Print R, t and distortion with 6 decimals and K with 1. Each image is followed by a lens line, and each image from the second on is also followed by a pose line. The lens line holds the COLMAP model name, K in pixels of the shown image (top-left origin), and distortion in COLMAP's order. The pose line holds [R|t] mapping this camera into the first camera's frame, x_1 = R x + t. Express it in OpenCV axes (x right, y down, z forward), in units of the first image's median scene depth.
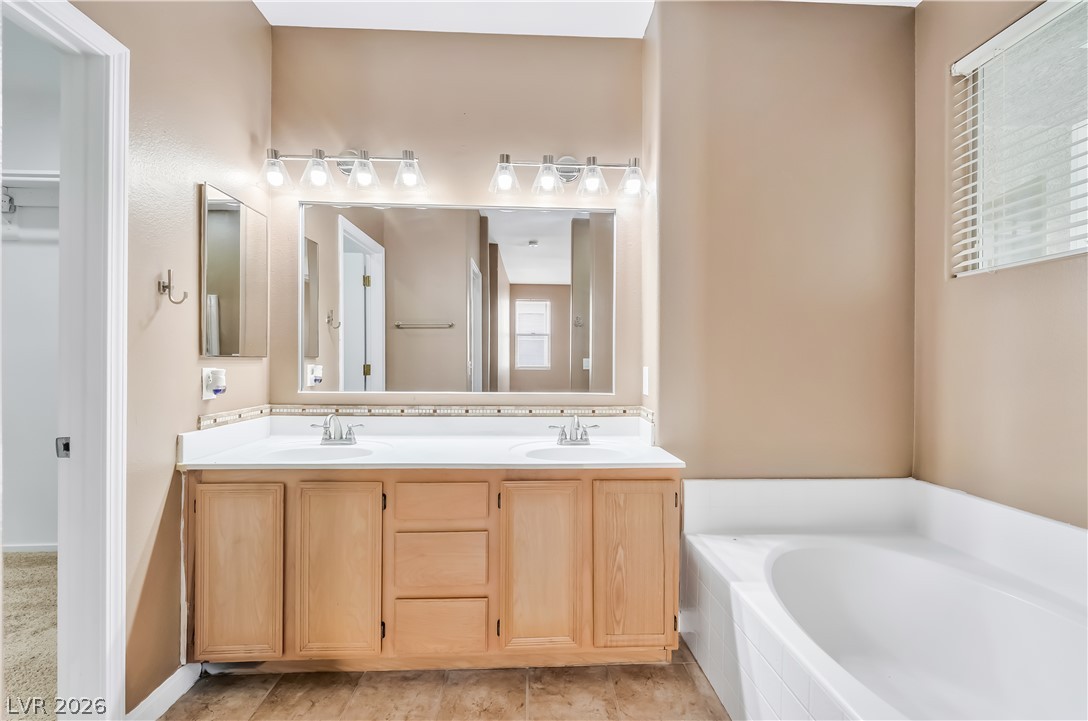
lens RADIAL K [[436.9, 0, 553.9], [0, 436.9, 369.9], [0, 0, 1]] dist [-0.000826, -0.000421]
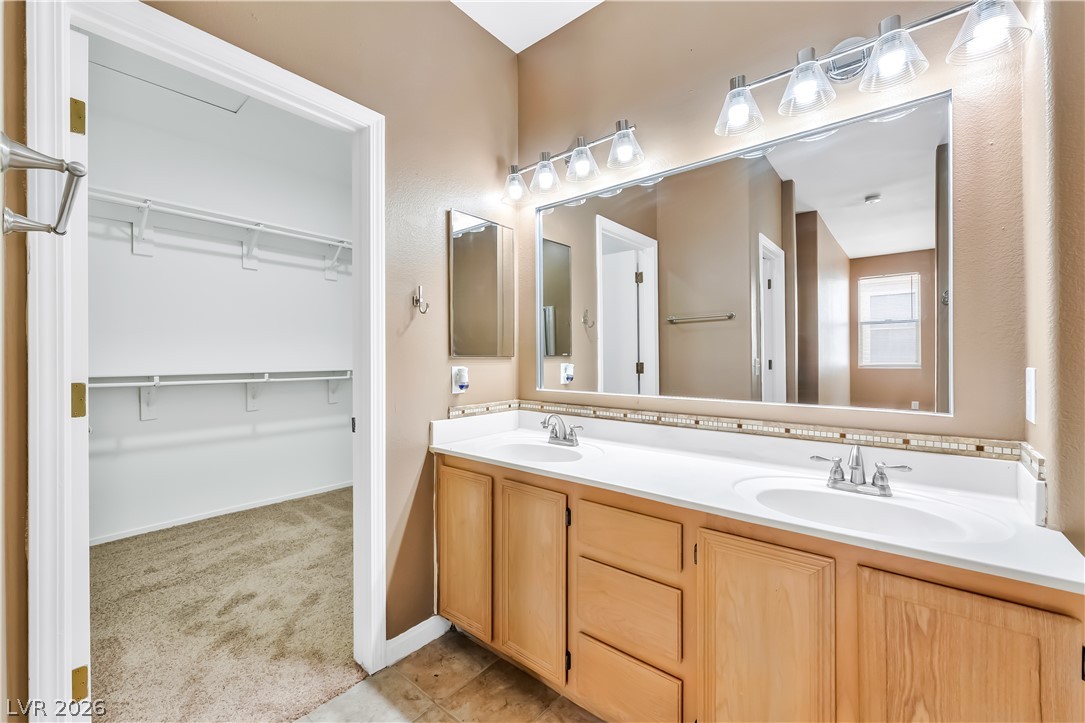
lens RADIAL K [[438.8, 0, 543.7], [0, 438.8, 362.4], [0, 0, 1]] dist [-0.000987, -0.000914]
pose [[0.735989, -0.001362, -0.676992, 0.149598], [-0.006248, 0.999942, -0.008805, -0.005636], [0.676965, 0.010711, 0.735938, 0.248013]]
